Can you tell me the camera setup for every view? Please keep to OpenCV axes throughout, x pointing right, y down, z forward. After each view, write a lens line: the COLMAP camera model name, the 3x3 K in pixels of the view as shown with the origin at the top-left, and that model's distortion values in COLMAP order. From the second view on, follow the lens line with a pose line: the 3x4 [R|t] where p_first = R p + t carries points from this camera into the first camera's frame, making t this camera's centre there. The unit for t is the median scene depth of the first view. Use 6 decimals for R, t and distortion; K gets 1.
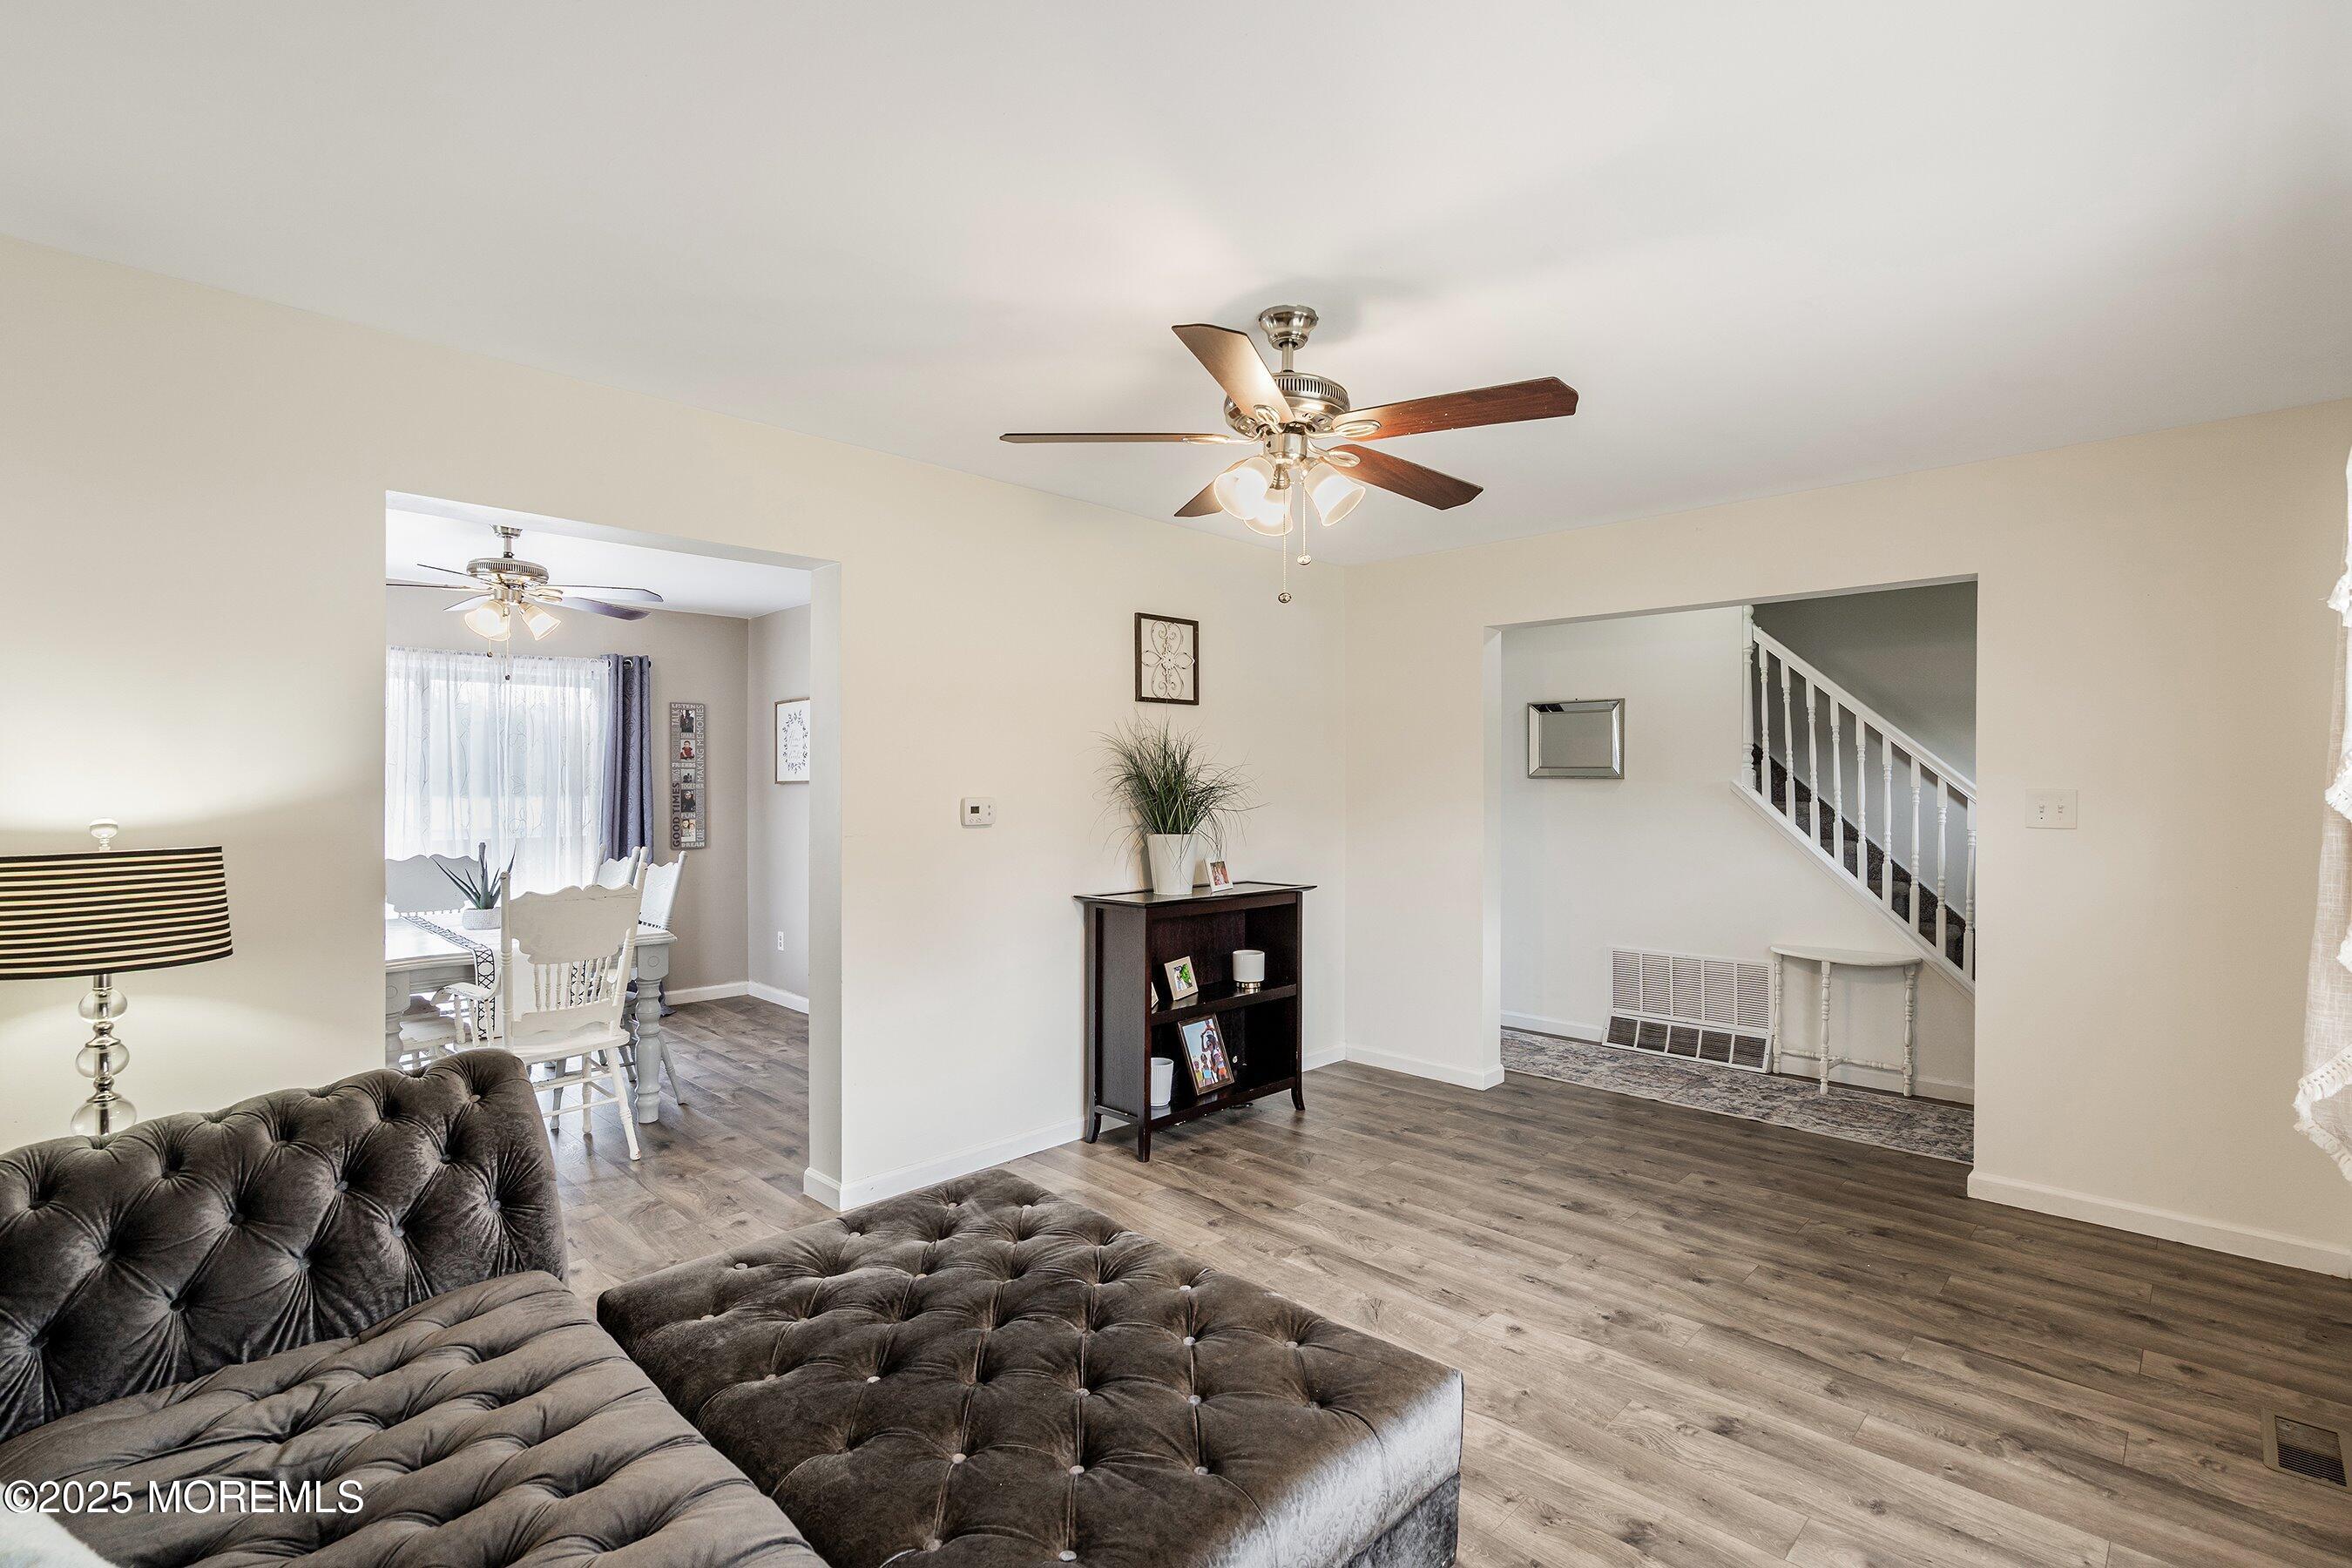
lens RADIAL K [[1090.3, 0, 1166.9], [0, 1090.3, 791.1], [0, 0, 1]] dist [-0.002120, -0.000133]
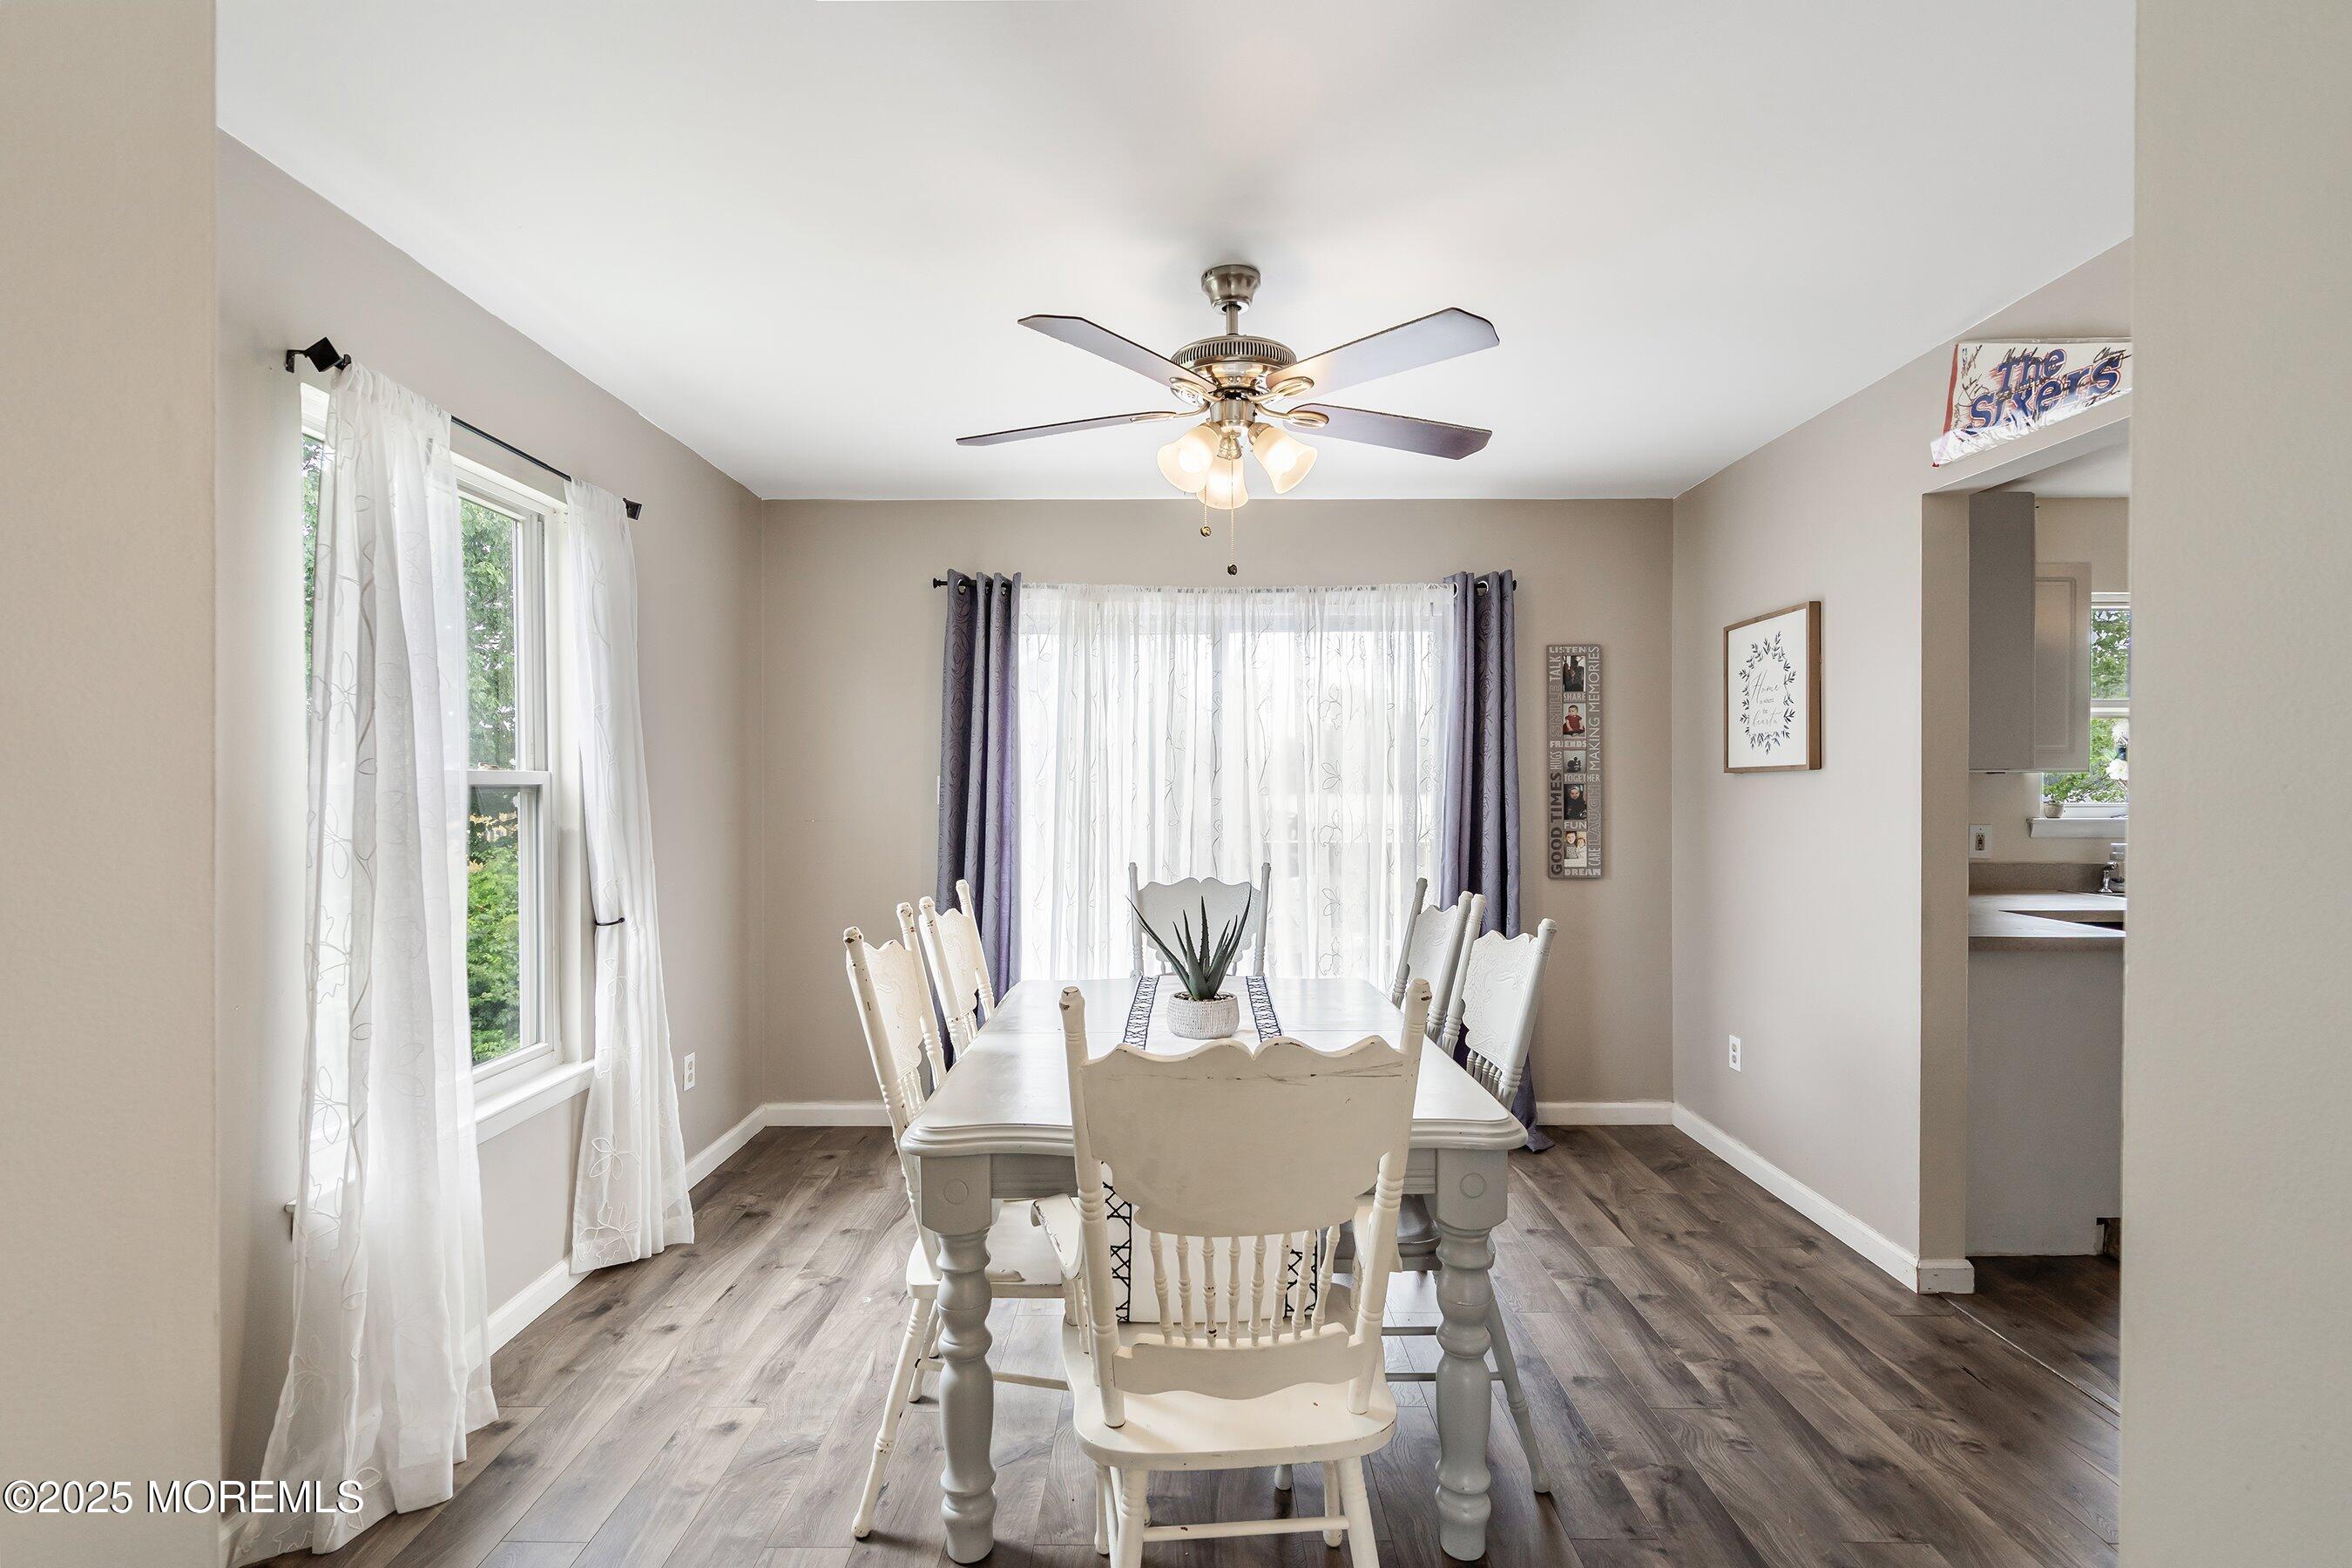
lens RADIAL K [[1090.3, 0, 1169.7], [0, 1090.3, 795.9], [0, 0, 1]] dist [-0.002120, -0.000133]
pose [[0.710120, 0.003285, -0.704073, -0.174769], [-0.000383, 0.999991, 0.004279, 0.003208], [0.704081, -0.002769, 0.710114, 0.417807]]
